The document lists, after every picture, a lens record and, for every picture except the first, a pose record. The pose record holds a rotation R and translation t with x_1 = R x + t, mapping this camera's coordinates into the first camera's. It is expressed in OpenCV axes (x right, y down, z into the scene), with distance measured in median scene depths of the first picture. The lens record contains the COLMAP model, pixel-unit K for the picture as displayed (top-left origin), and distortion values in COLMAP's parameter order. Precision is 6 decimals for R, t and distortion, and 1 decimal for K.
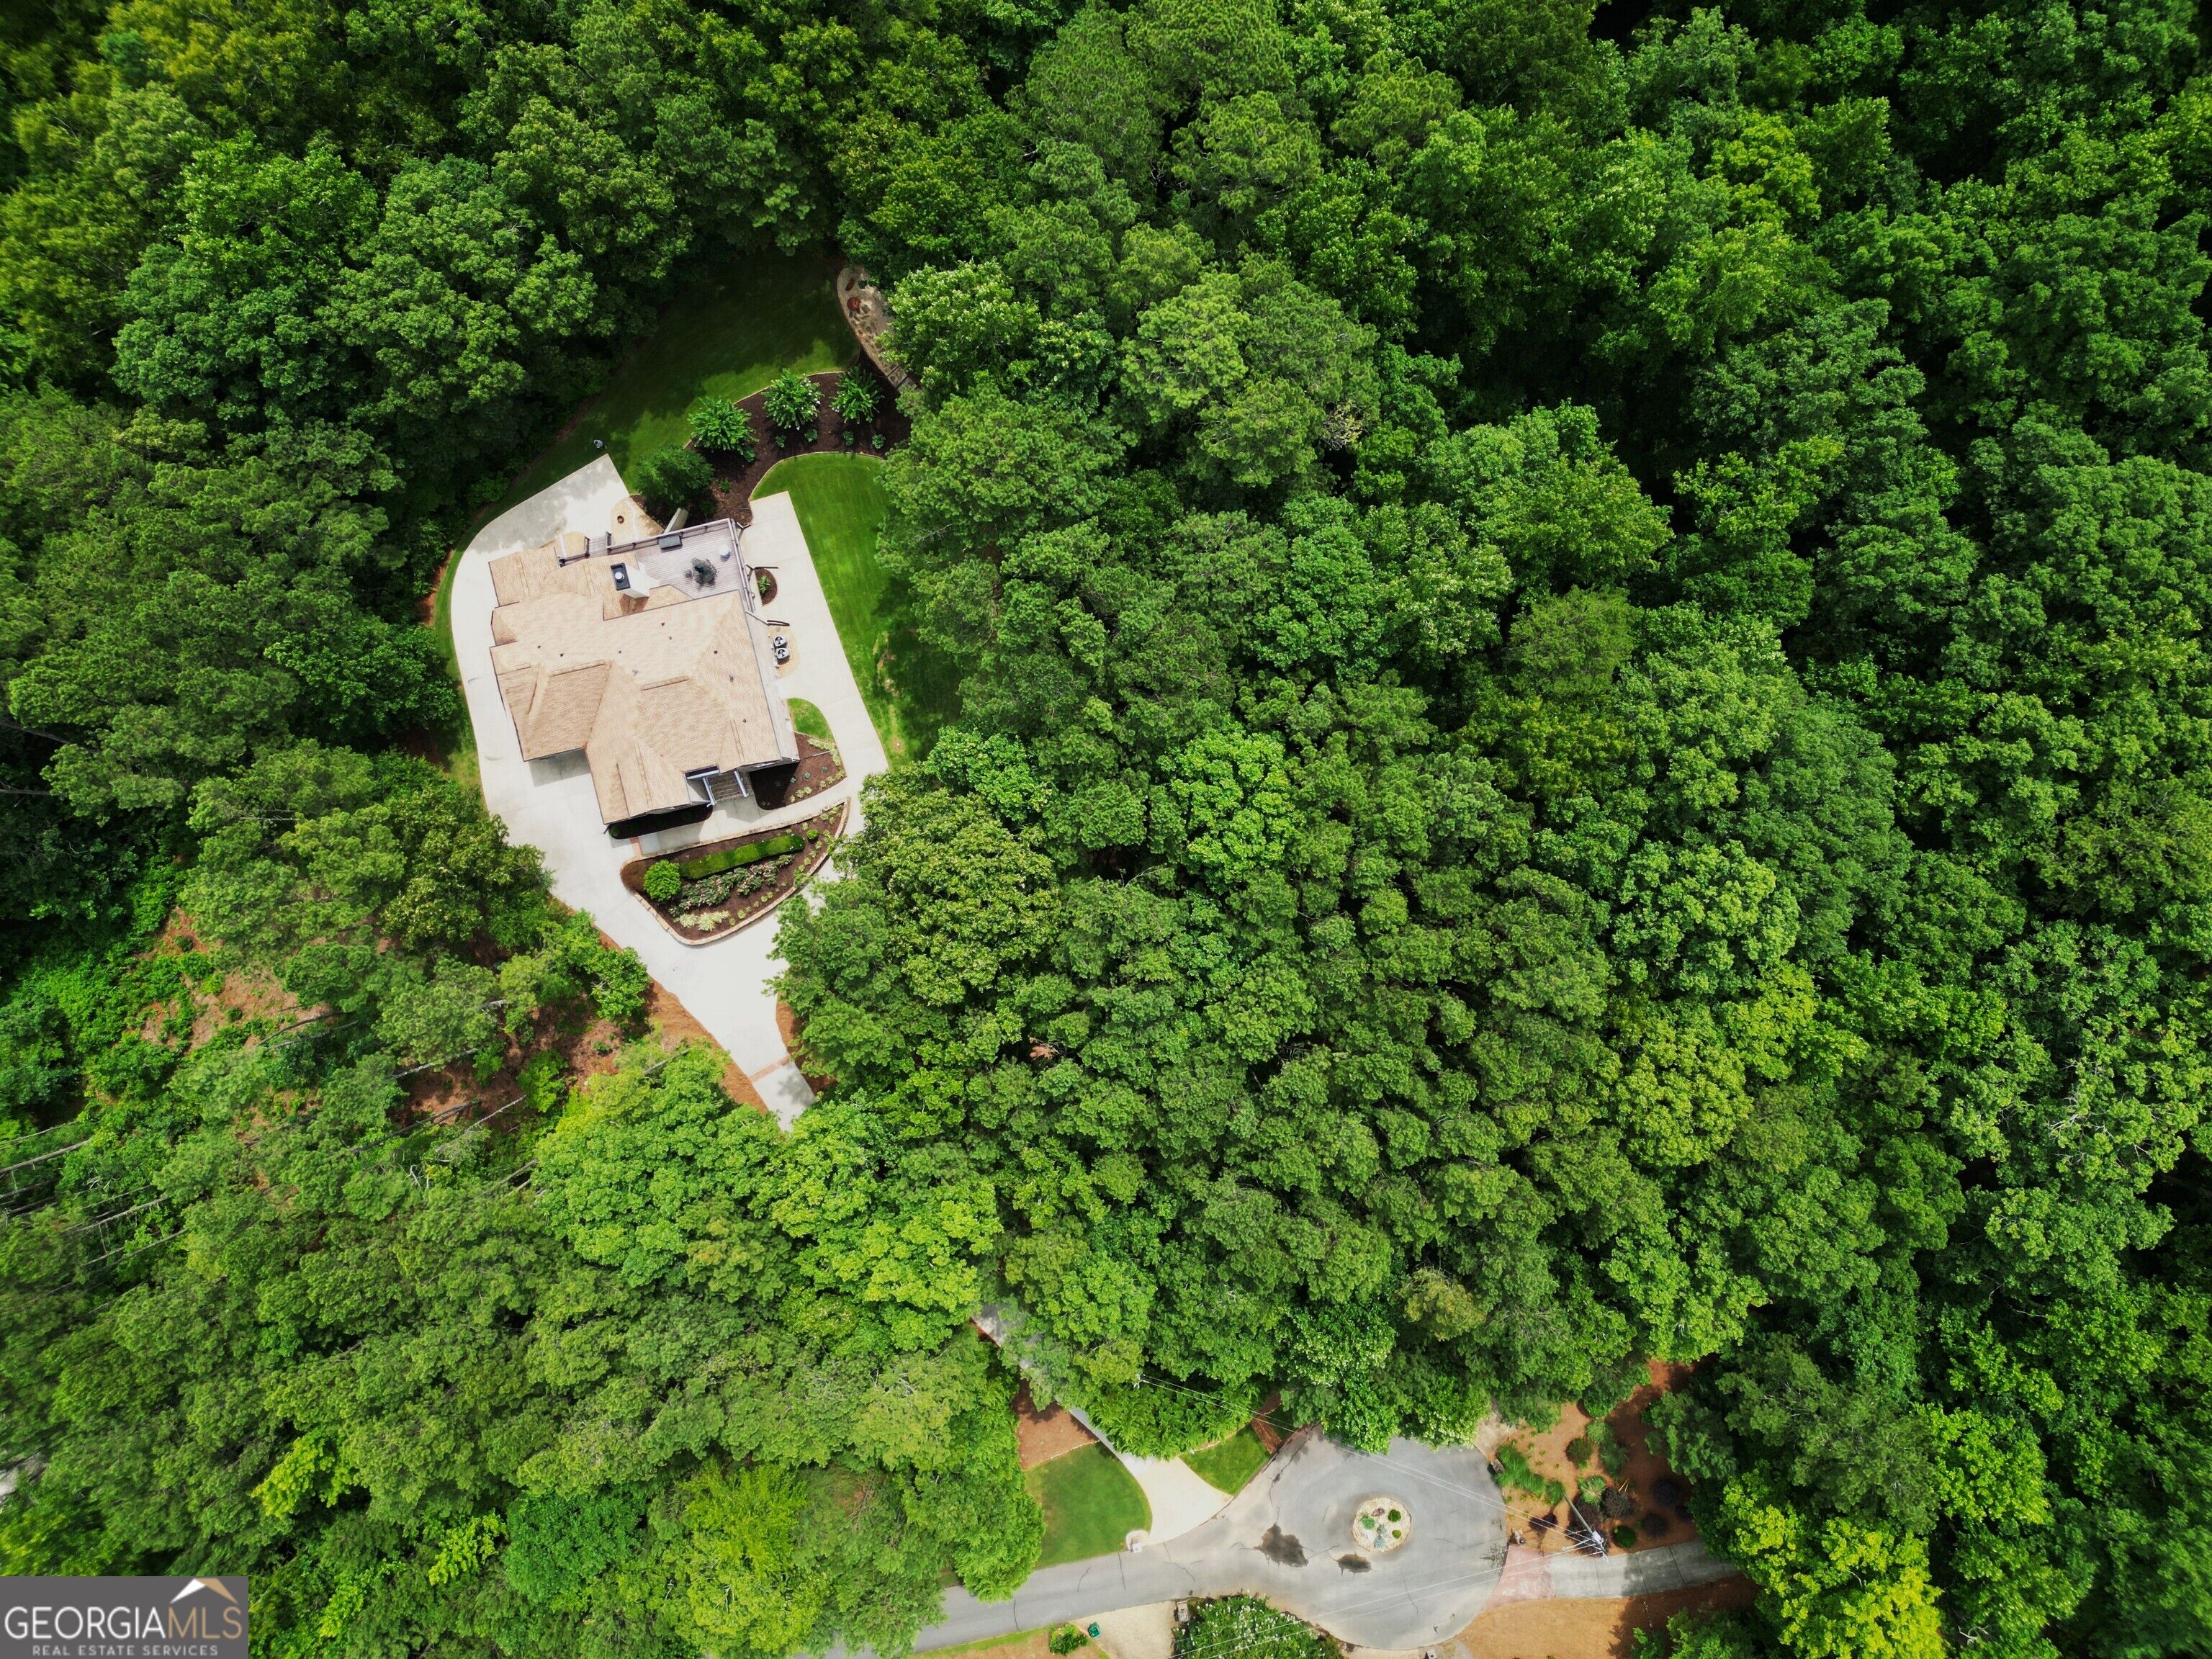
lens RADIAL K [[1544.3, 0, 1109.3], [0, 1544.3, 825.6], [0, 0, 1]] dist [0.088673, -0.097173]
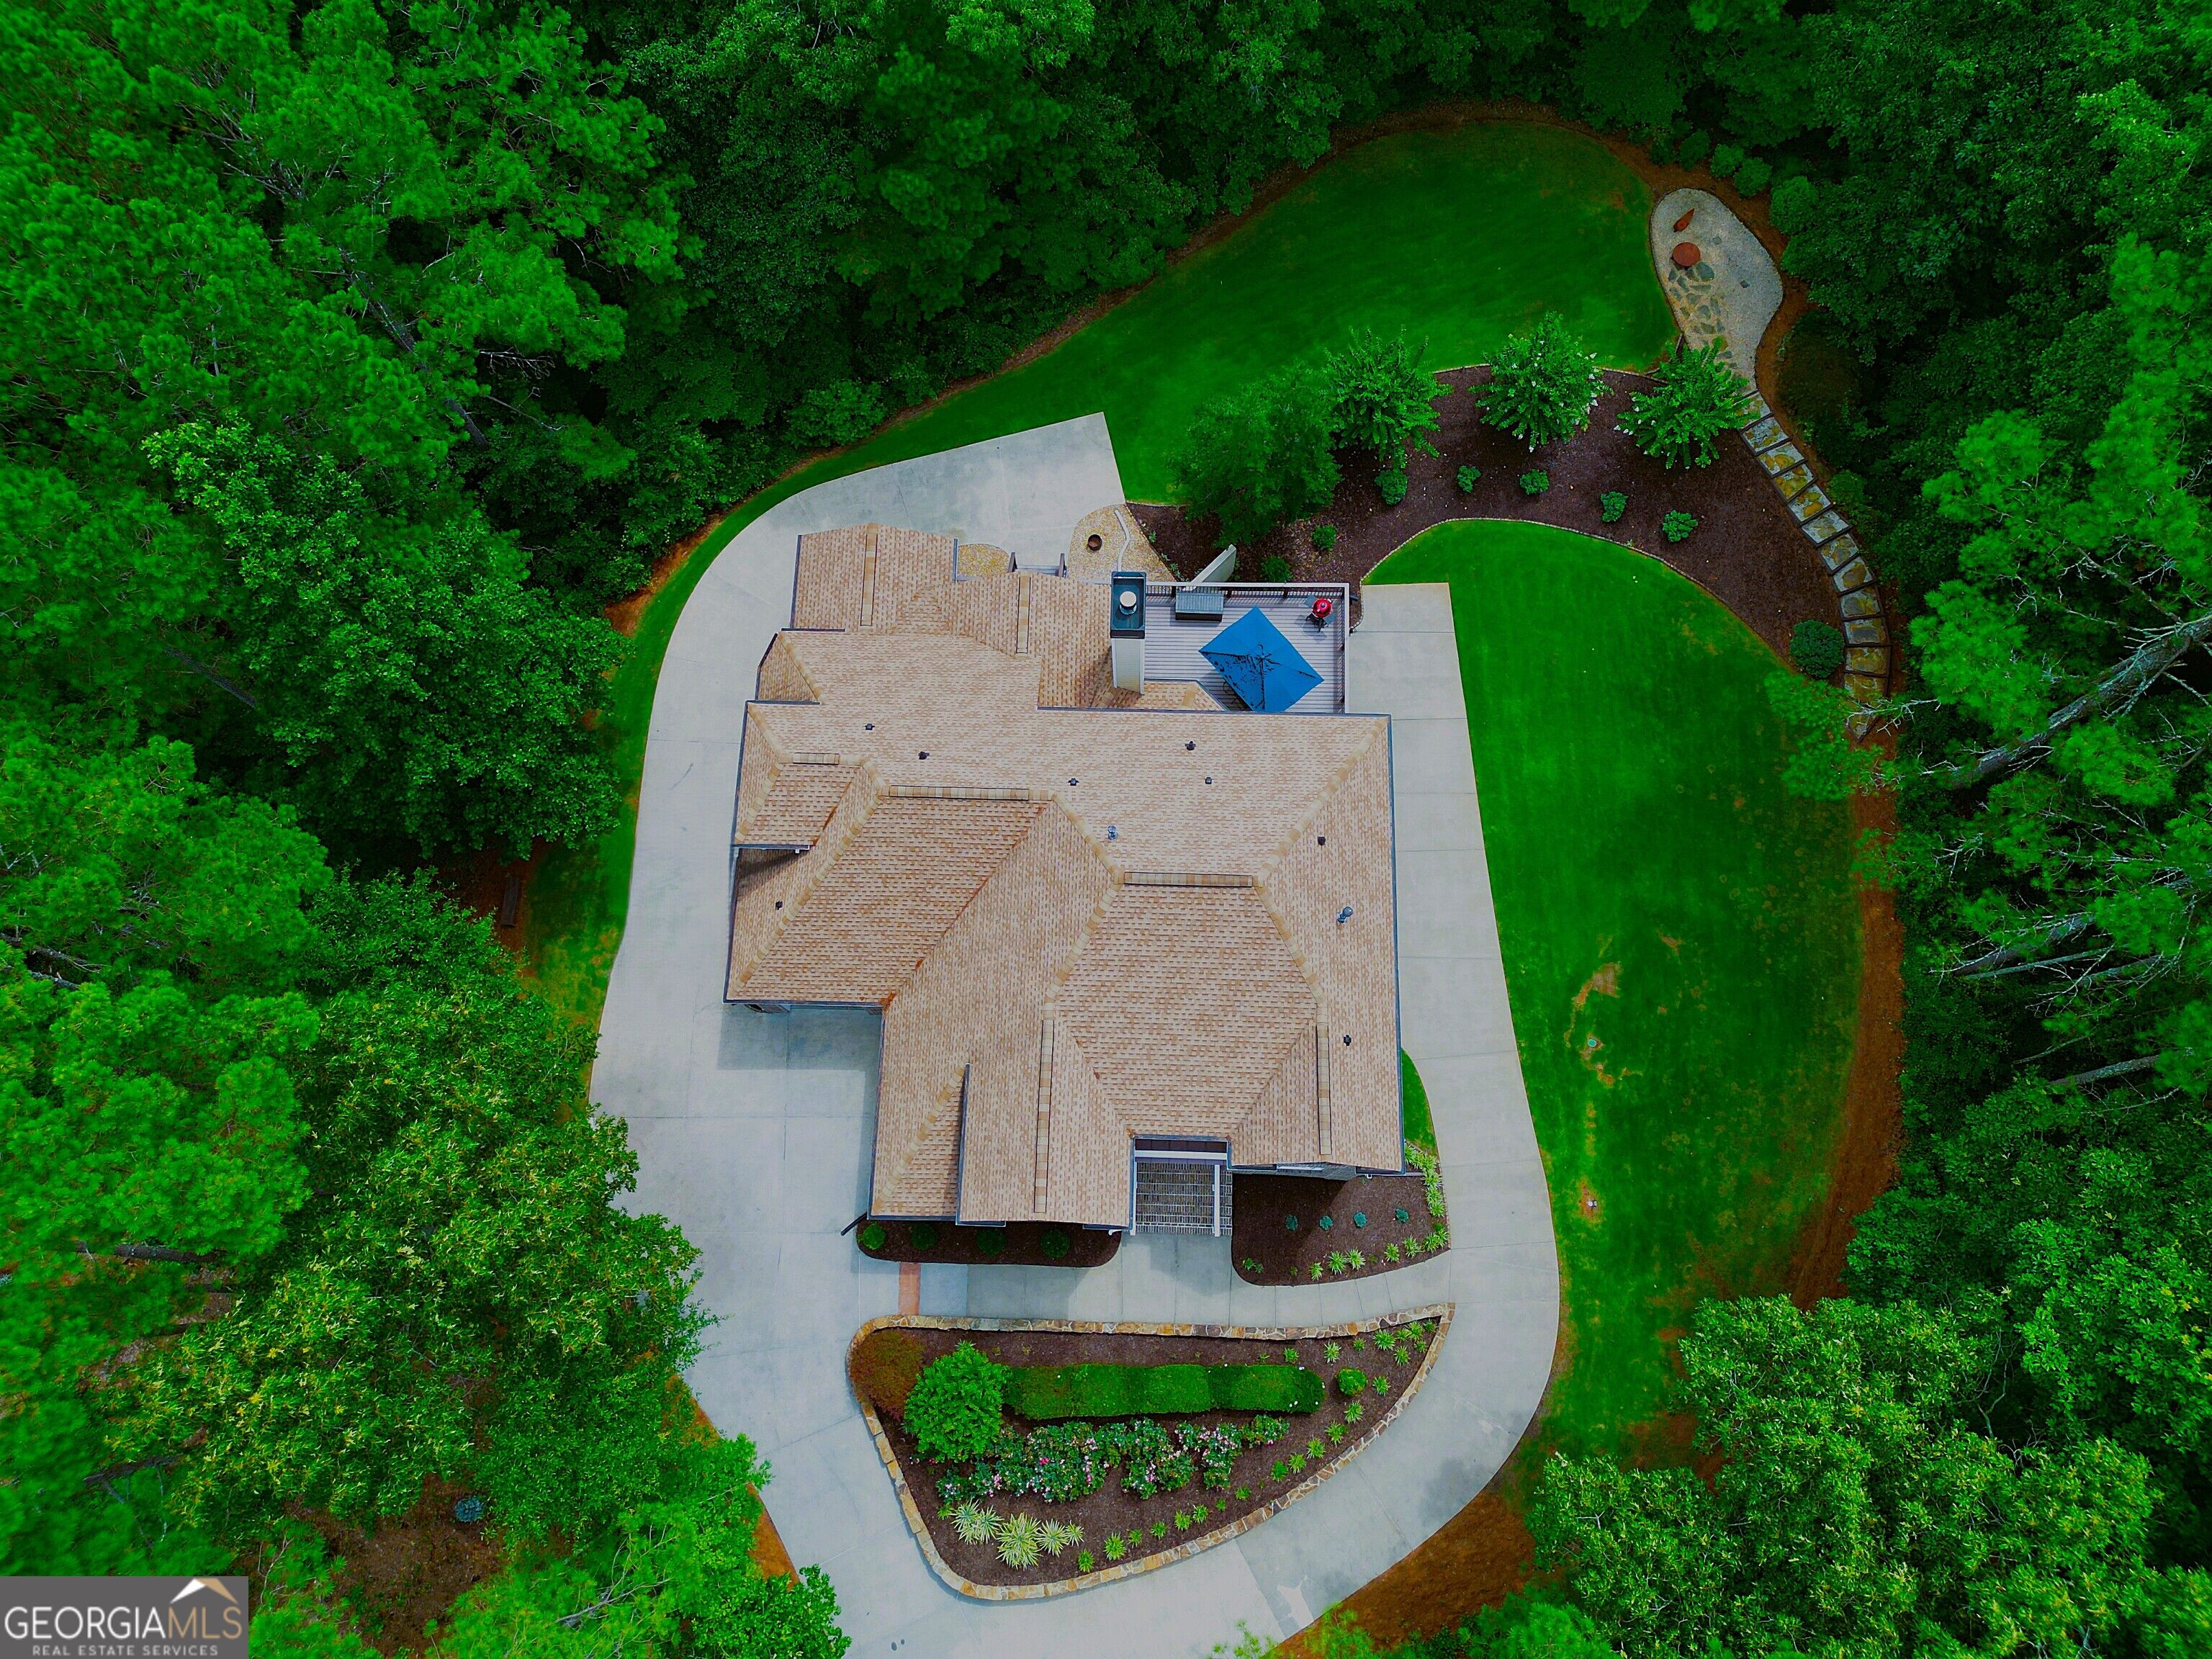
lens RADIAL K [[1544.3, 0, 1109.3], [0, 1544.3, 825.6], [0, 0, 1]] dist [0.088673, -0.097173]
pose [[0.964972, 0.249050, -0.082486, -0.252260], [-0.262101, 0.928957, -0.261423, -0.005125], [0.011518, 0.273885, 0.961693, 0.595229]]
